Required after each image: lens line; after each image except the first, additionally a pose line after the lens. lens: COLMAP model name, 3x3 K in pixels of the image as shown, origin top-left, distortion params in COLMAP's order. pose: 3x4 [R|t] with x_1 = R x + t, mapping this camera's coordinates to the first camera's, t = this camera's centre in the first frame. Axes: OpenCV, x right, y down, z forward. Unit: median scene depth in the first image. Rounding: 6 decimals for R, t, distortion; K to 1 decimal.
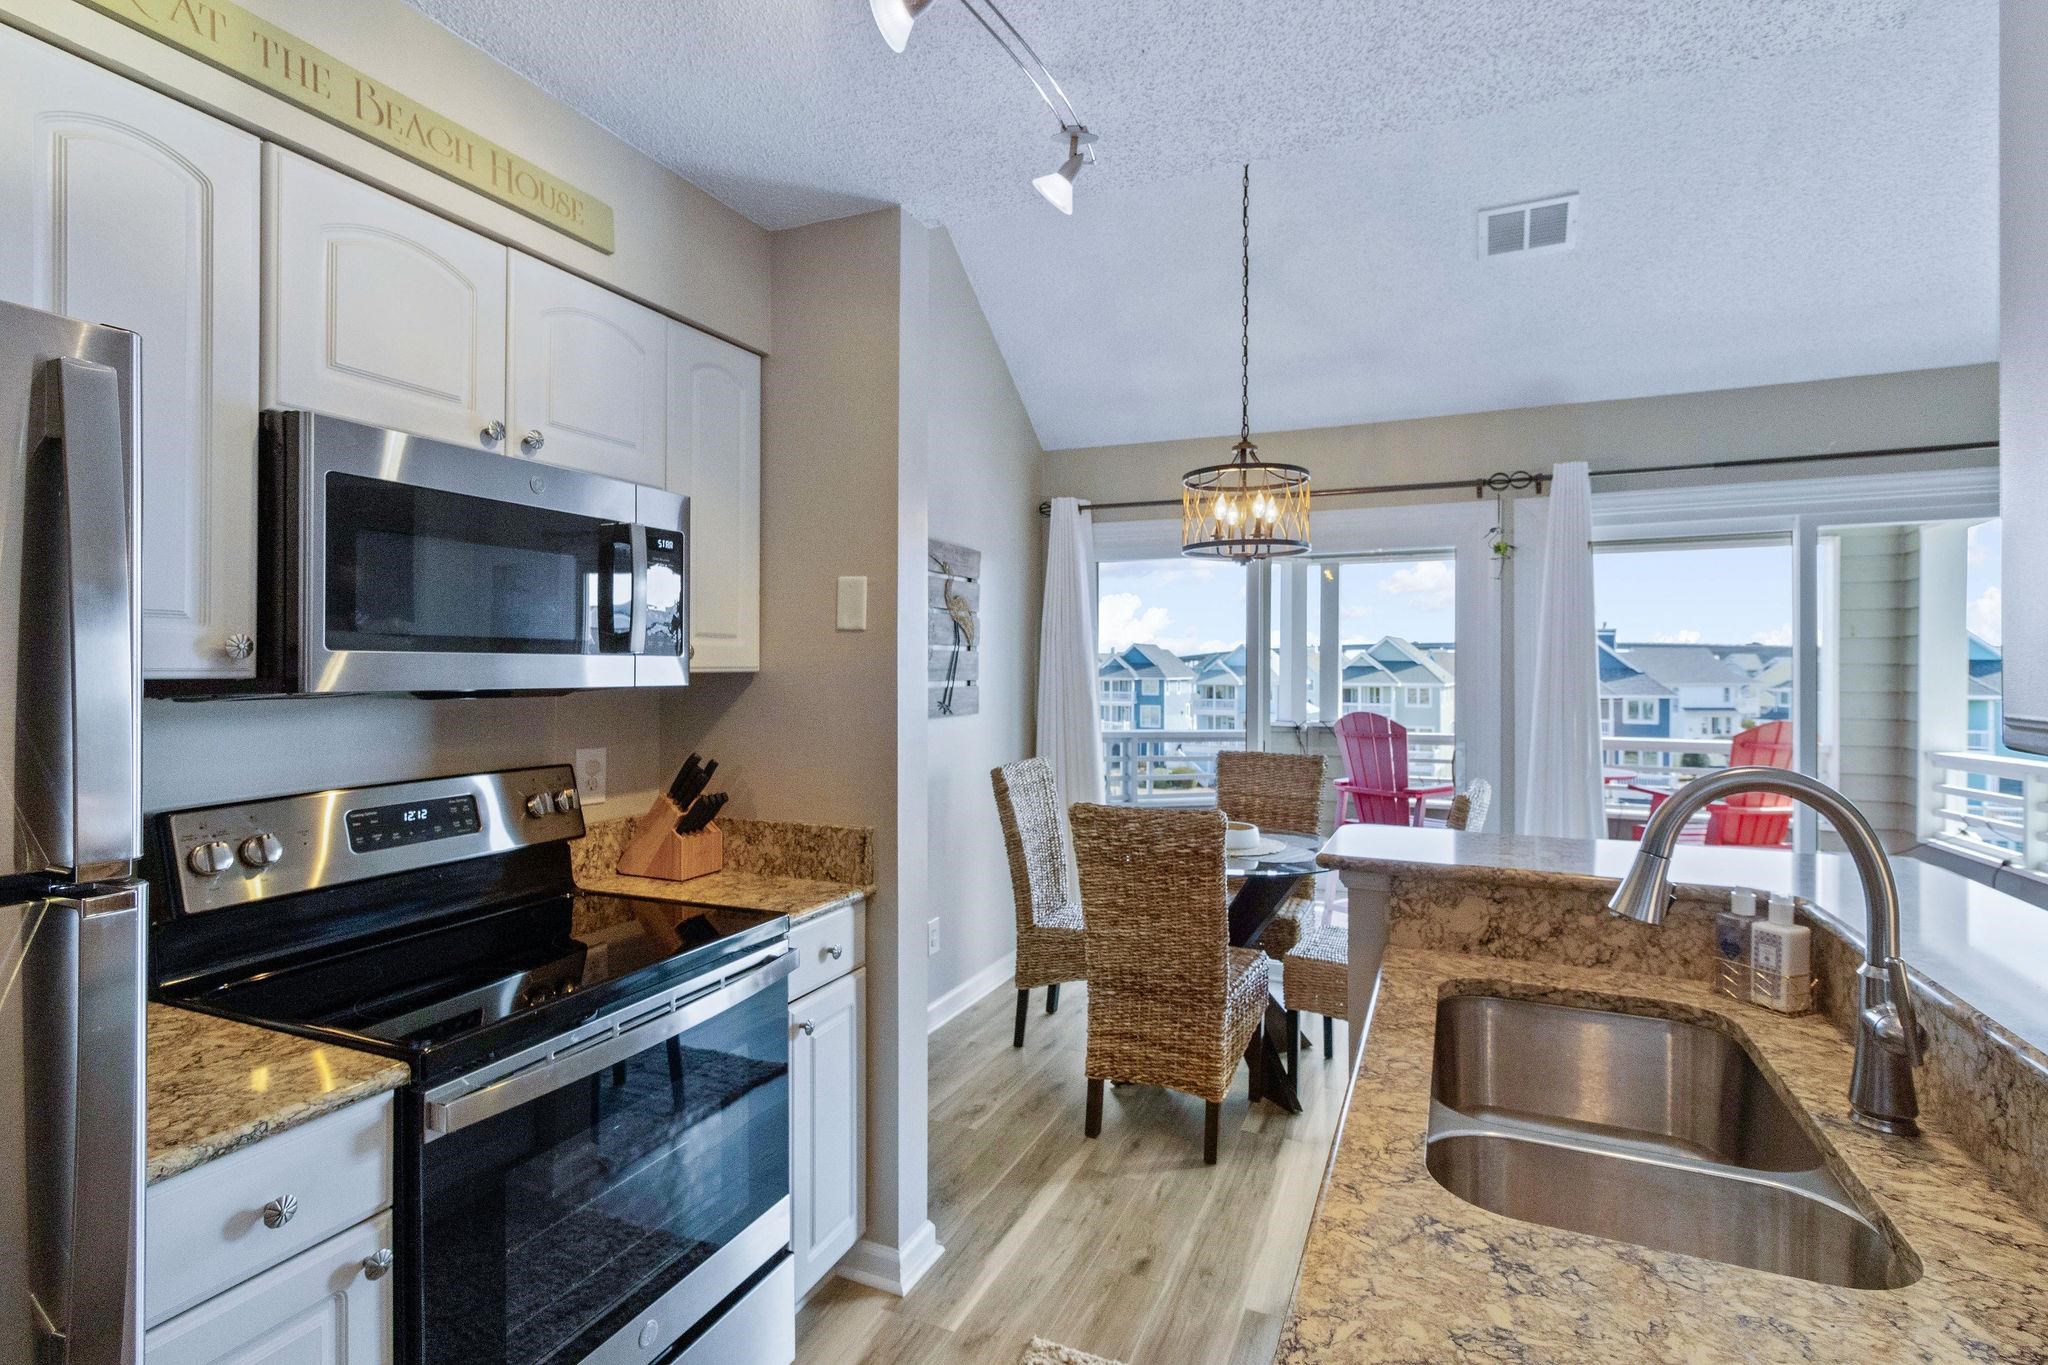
lens RADIAL K [[947.0, 0, 1042.6], [0, 947.0, 678.3], [0, 0, 1]] dist [0.002351, 0.002934]
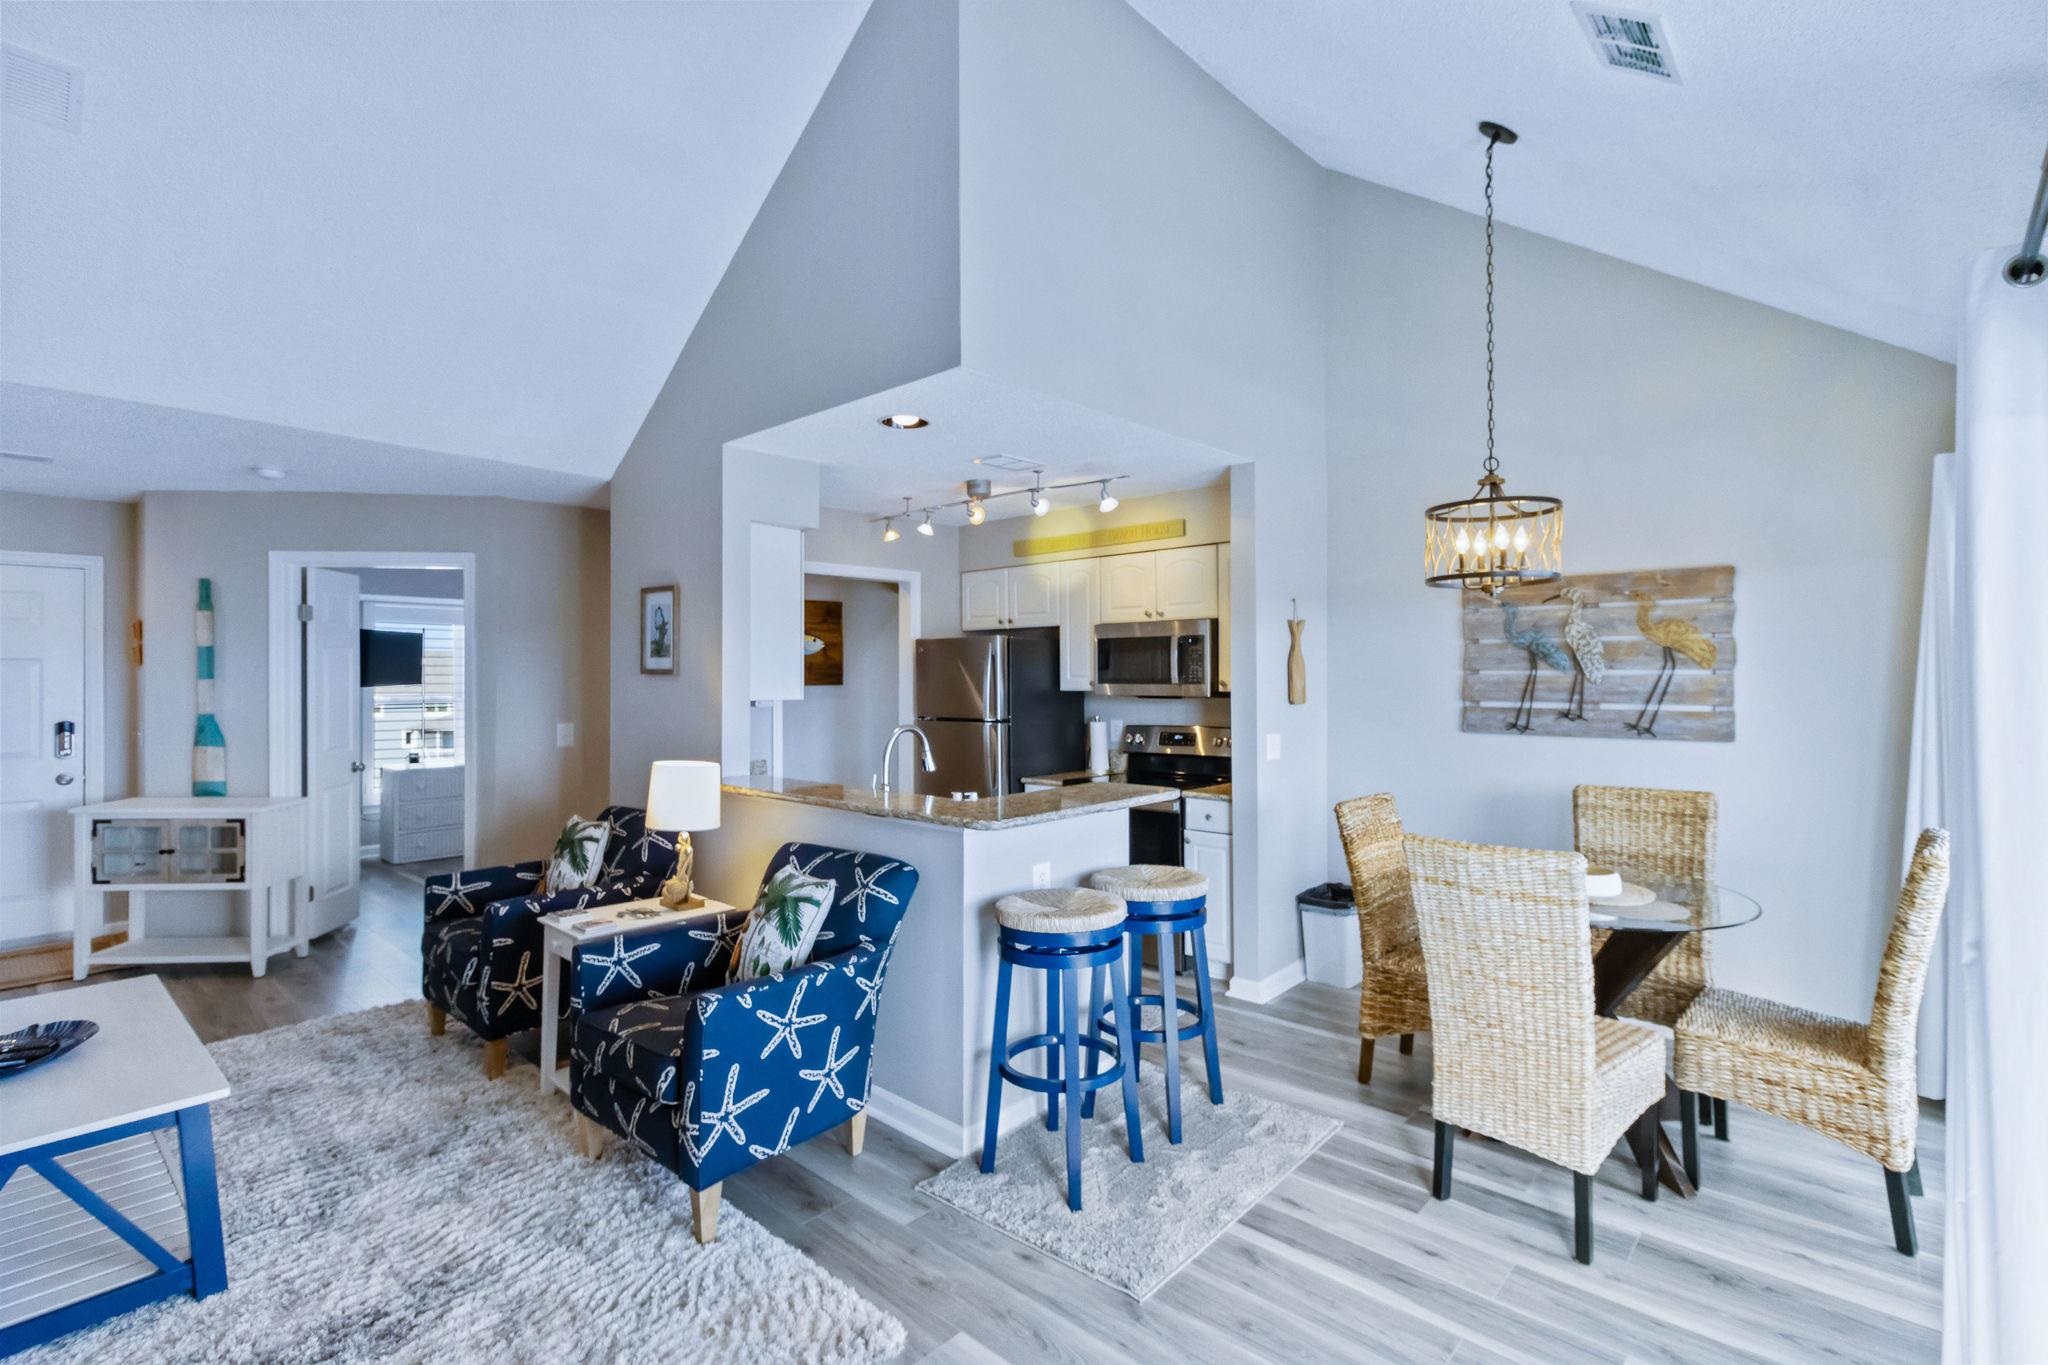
lens RADIAL K [[947.0, 0, 1041.6], [0, 947.0, 667.9], [0, 0, 1]] dist [0.002351, 0.002934]
pose [[-0.321530, -0.005838, -0.946881, 1.122592], [-0.006965, 0.999969, -0.003800, -0.029509], [0.946874, 0.005373, -0.321561, 0.743685]]
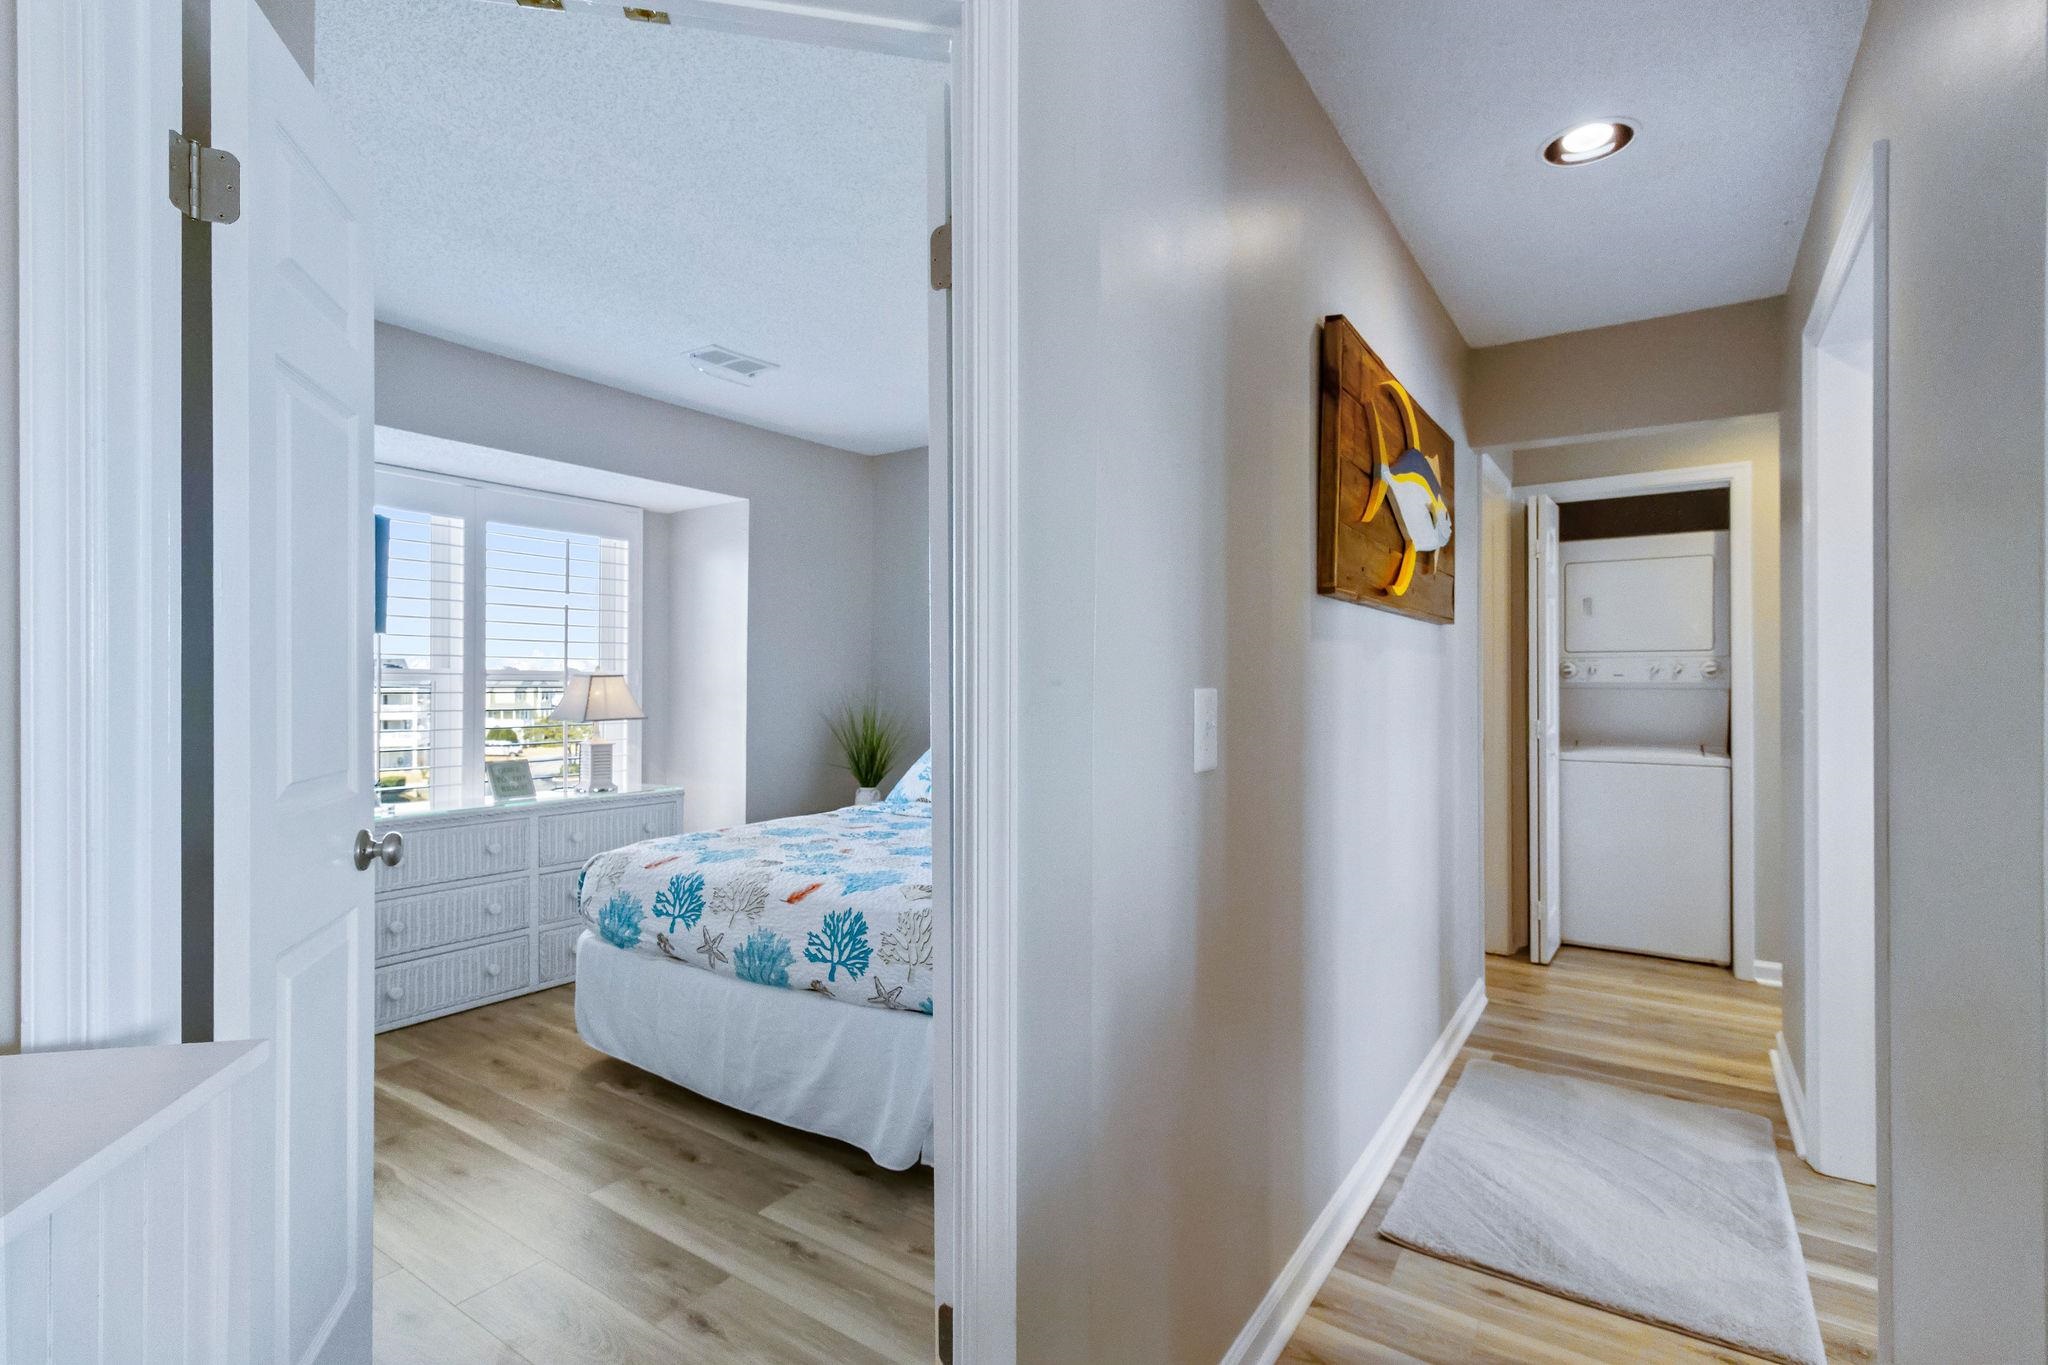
lens RADIAL K [[947.0, 0, 1035.4], [0, 947.0, 678.6], [0, 0, 1]] dist [0.002351, 0.002934]
pose [[-0.175069, -0.008307, -0.984521, 0.397707], [-0.011459, 0.999914, -0.006399, 0.054682], [0.984489, 0.010161, -0.175149, -0.423163]]
